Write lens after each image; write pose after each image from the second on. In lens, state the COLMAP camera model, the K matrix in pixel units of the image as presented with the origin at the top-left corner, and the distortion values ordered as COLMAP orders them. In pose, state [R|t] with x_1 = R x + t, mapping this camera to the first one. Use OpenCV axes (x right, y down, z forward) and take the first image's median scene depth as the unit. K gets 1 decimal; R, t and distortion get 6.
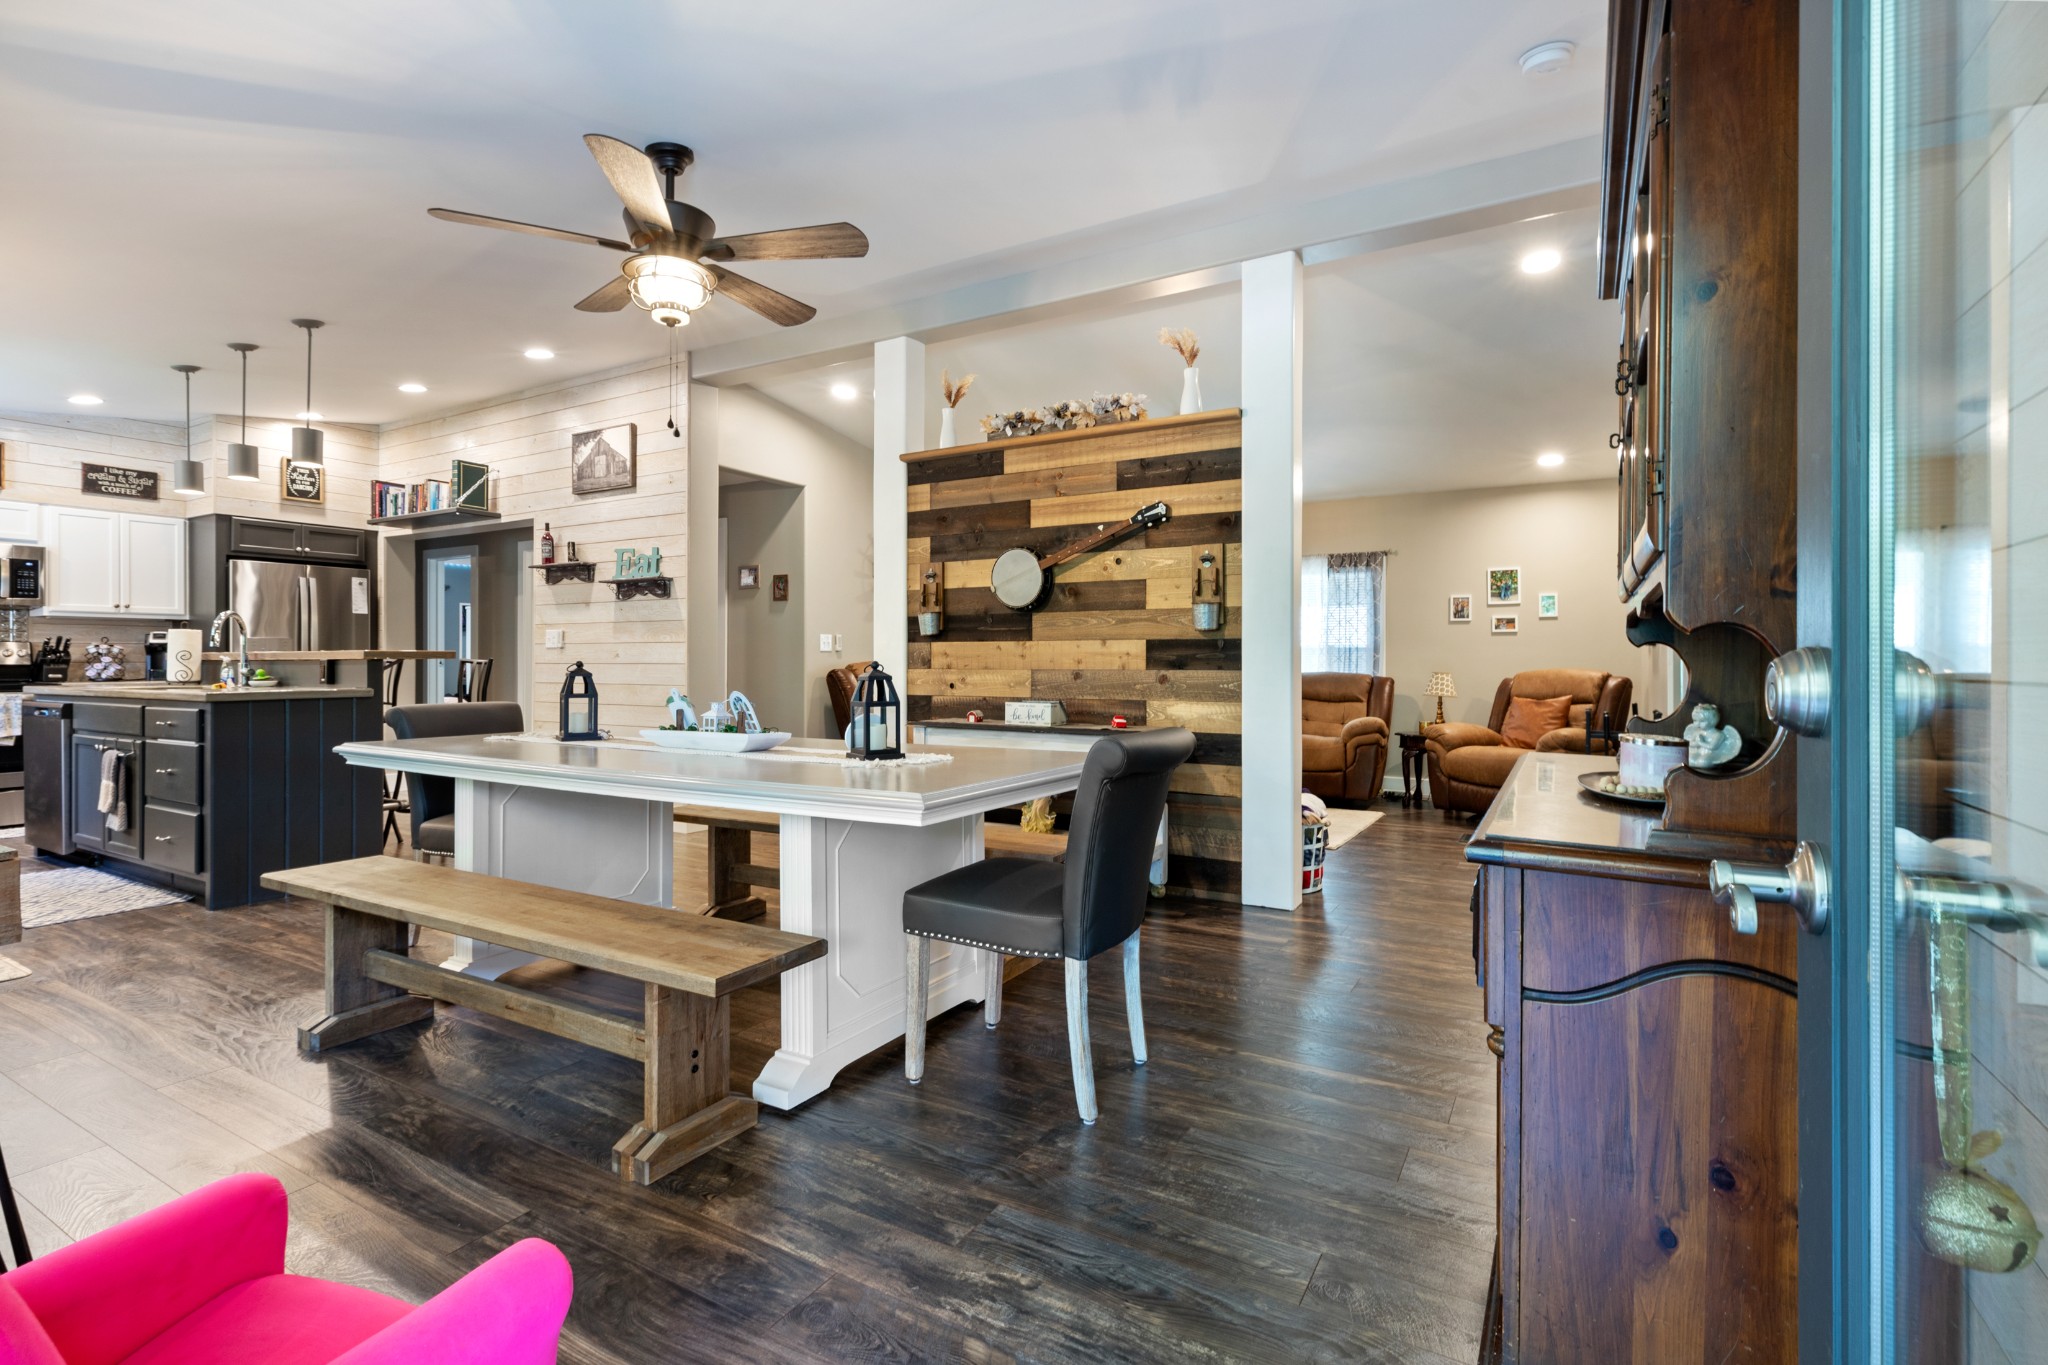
lens RADIAL K [[934.0, 0, 1029.5], [0, 934.0, 654.8], [0, 0, 1]] dist [0.002681, 0.000396]
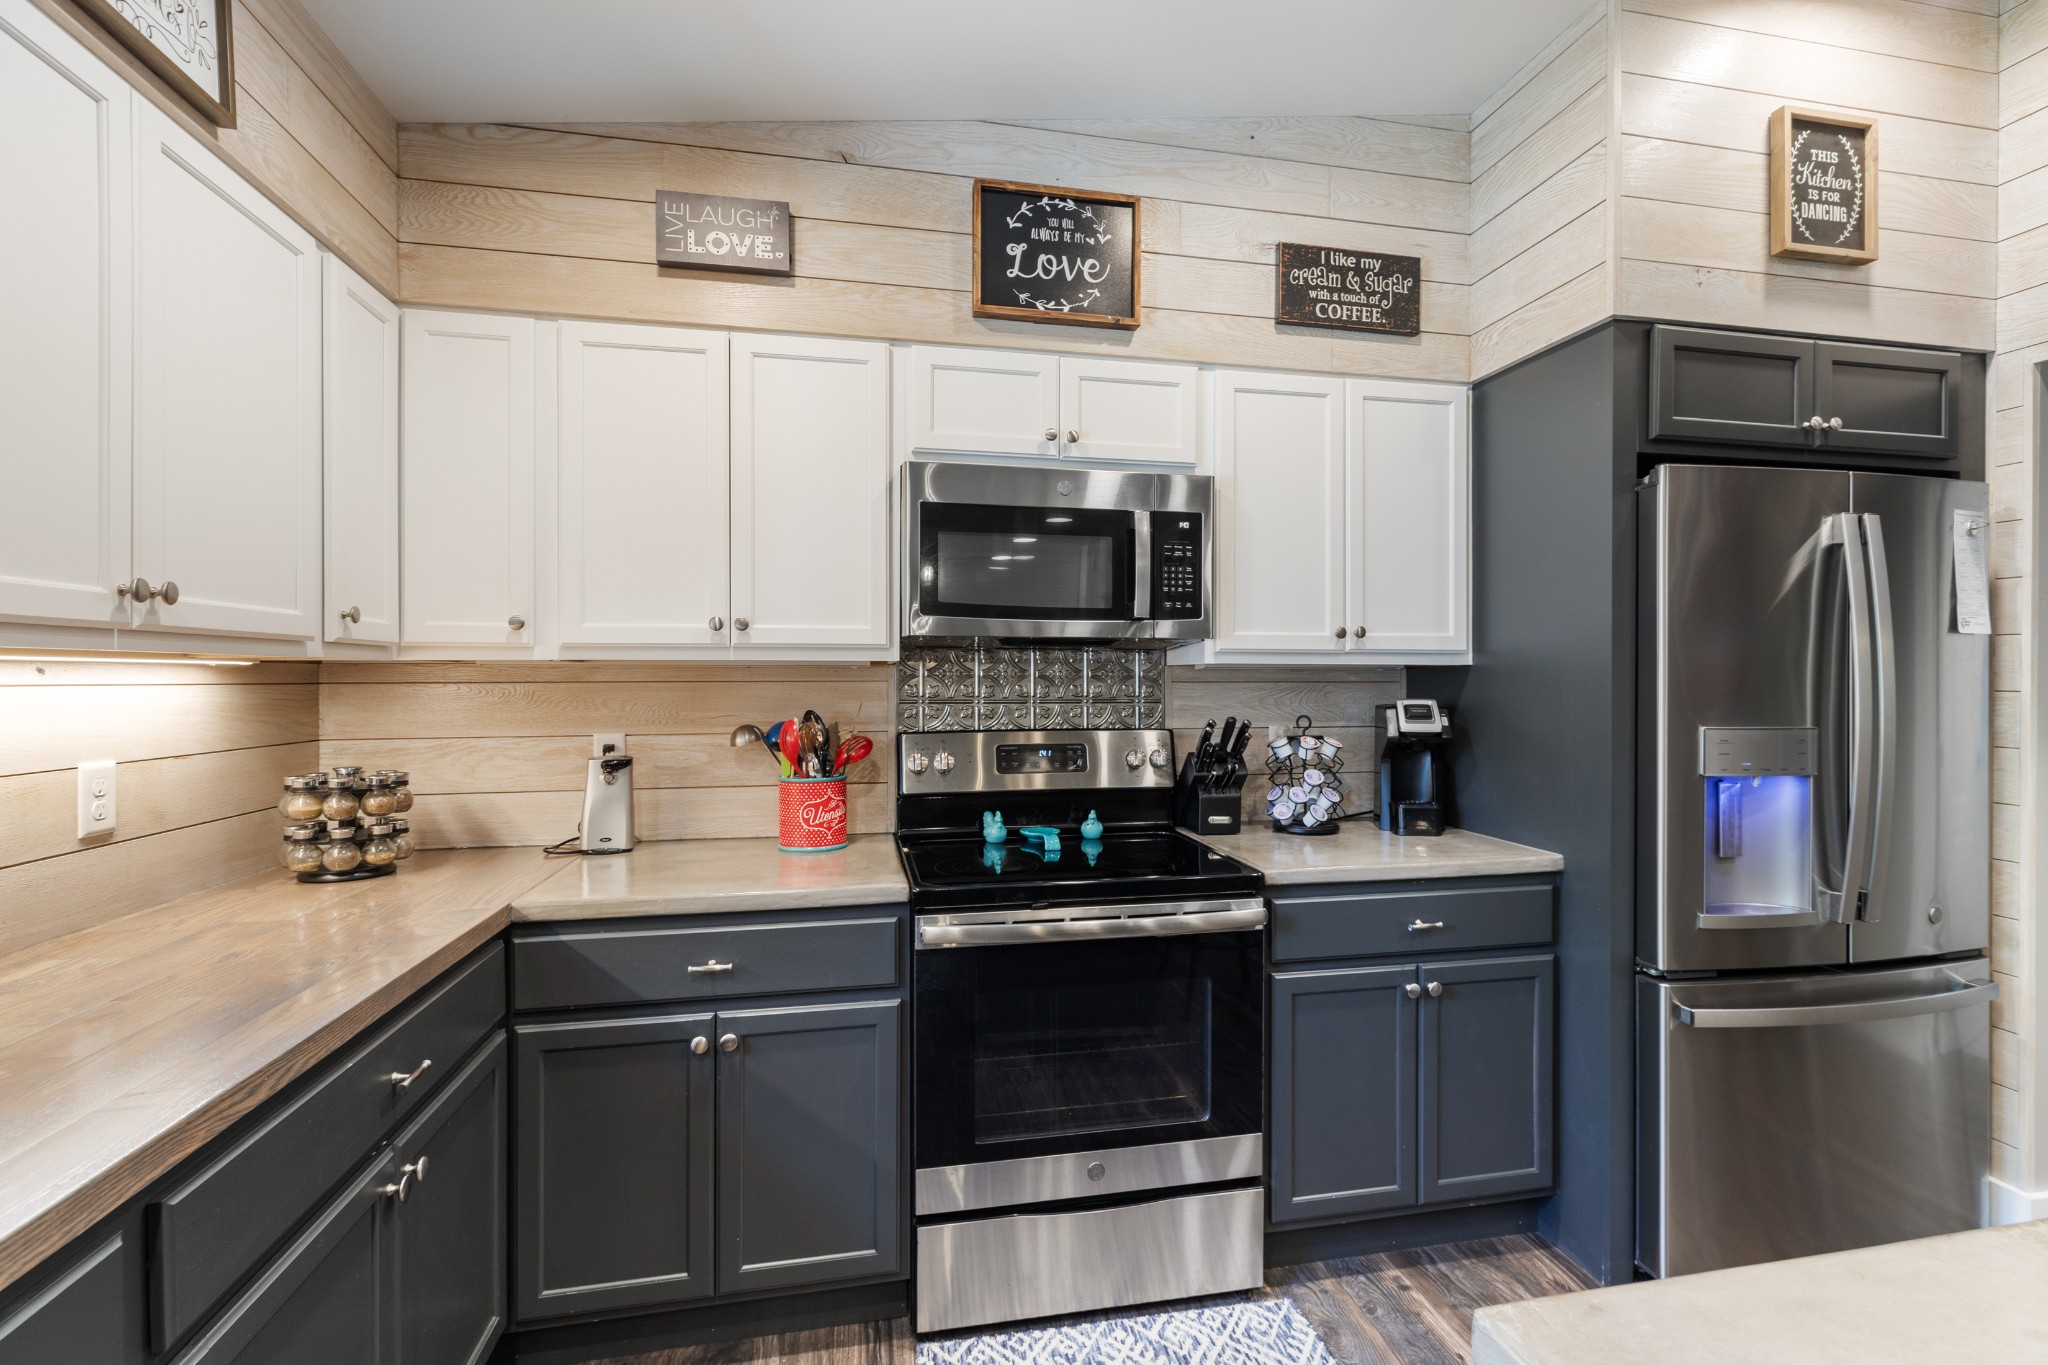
lens RADIAL K [[916.6, 0, 1046.7], [0, 916.6, 683.9], [0, 0, 1]] dist [0.029570, 0.000187]
pose [[0.677073, 0.004418, -0.735903, -0.787339], [-0.000735, 0.999986, 0.005328, -0.034212], [0.735916, -0.003067, 0.677066, 0.672840]]
